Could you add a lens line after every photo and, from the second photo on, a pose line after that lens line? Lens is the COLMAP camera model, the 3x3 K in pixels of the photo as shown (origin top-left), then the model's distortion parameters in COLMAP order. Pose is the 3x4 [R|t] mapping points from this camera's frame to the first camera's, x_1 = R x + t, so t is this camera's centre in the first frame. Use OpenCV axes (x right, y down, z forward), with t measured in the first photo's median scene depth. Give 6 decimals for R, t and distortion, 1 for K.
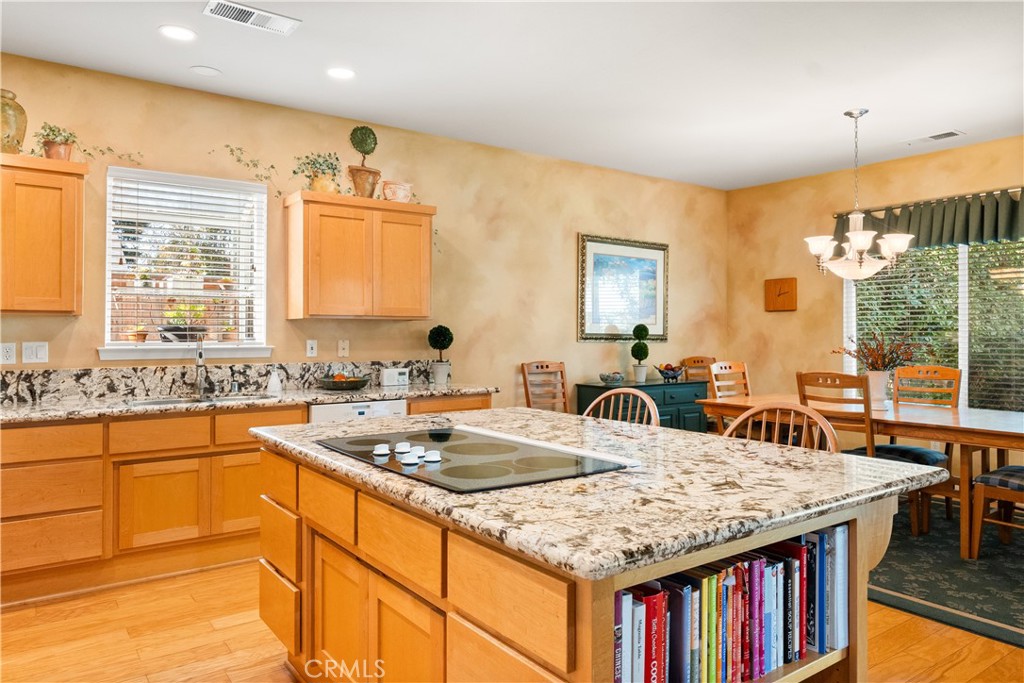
lens RADIAL K [[693.3, 0, 503.4], [0, 693.3, 326.9], [0, 0, 1]] dist [-0.000740, 0.005946]
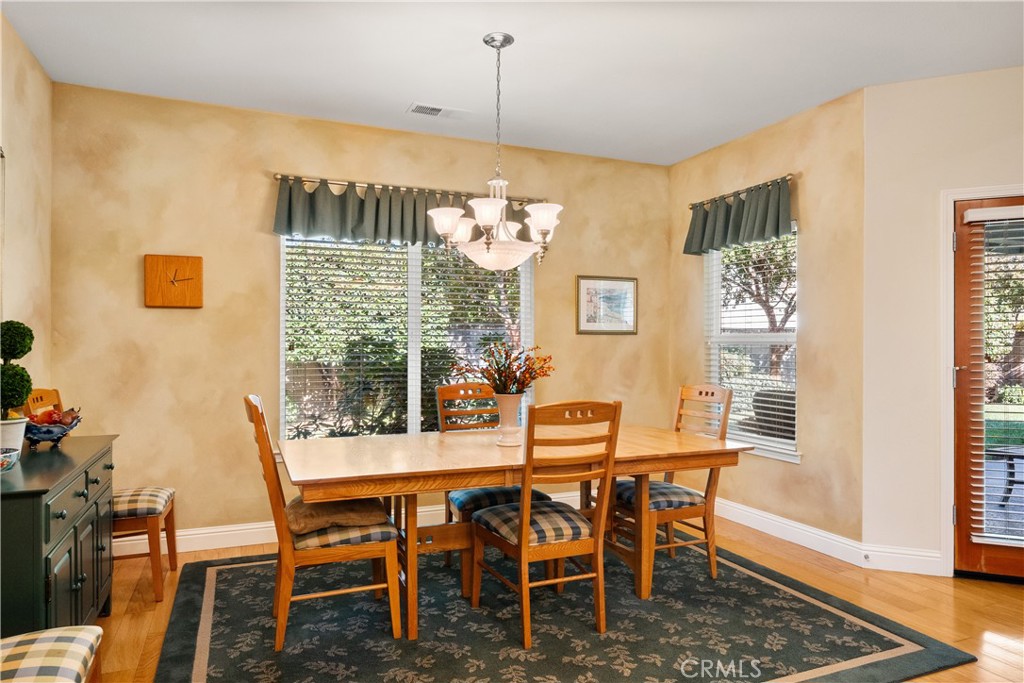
lens RADIAL K [[650.7, 0, 509.7], [0, 650.7, 347.2], [0, 0, 1]] dist [-0.006522, -0.001174]
pose [[0.216623, -0.003152, 0.976250, -0.154749], [-0.011576, 0.999916, 0.005797, 0.008633], [-0.976187, -0.012557, 0.216568, 0.853117]]
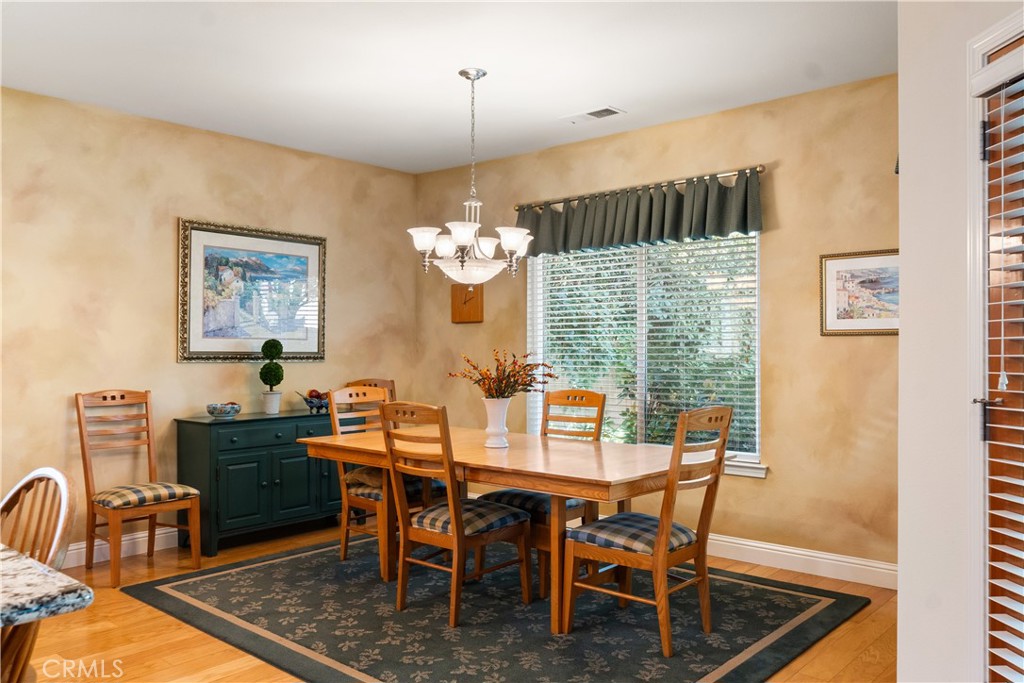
lens RADIAL K [[799.4, 0, 507.8], [0, 799.4, 342.0], [0, 0, 1]] dist [0.005164, -0.001171]
pose [[0.975557, -0.002178, 0.219736, 0.352304], [0.001412, 0.999992, 0.003645, -0.004960], [-0.219743, -0.003246, 0.975552, 0.098007]]
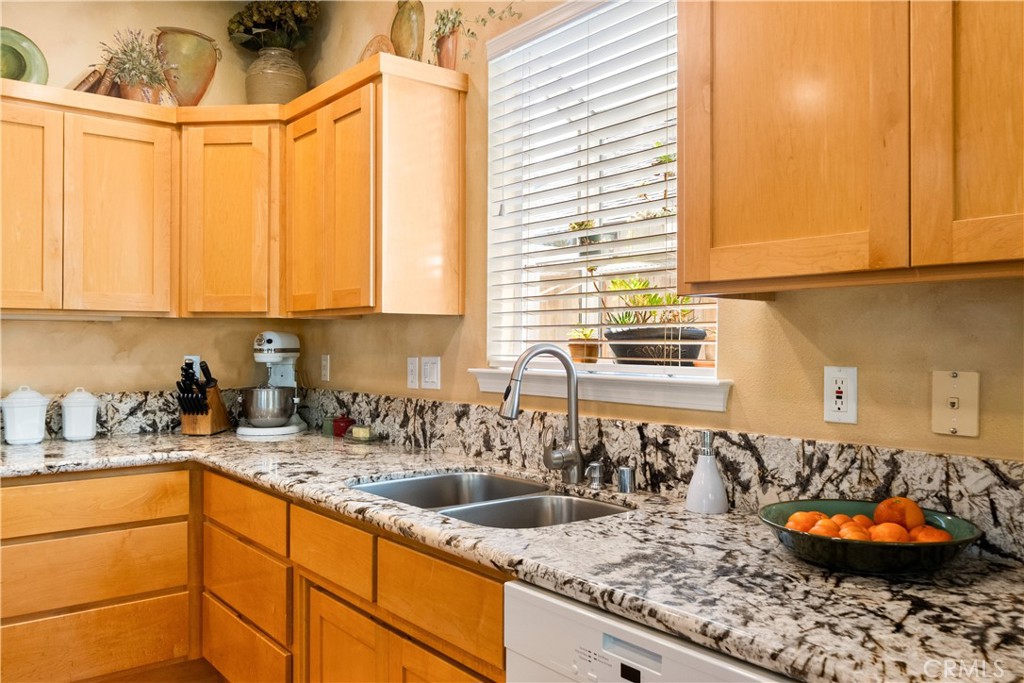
lens RADIAL K [[799.4, 0, 517.0], [0, 799.4, 340.6], [0, 0, 1]] dist [0.005164, -0.001171]
pose [[0.066383, -0.000762, -0.997794, 0.061797], [0.011142, 0.999938, -0.000022, 0.006300], [0.997732, -0.011116, 0.066387, 0.858539]]
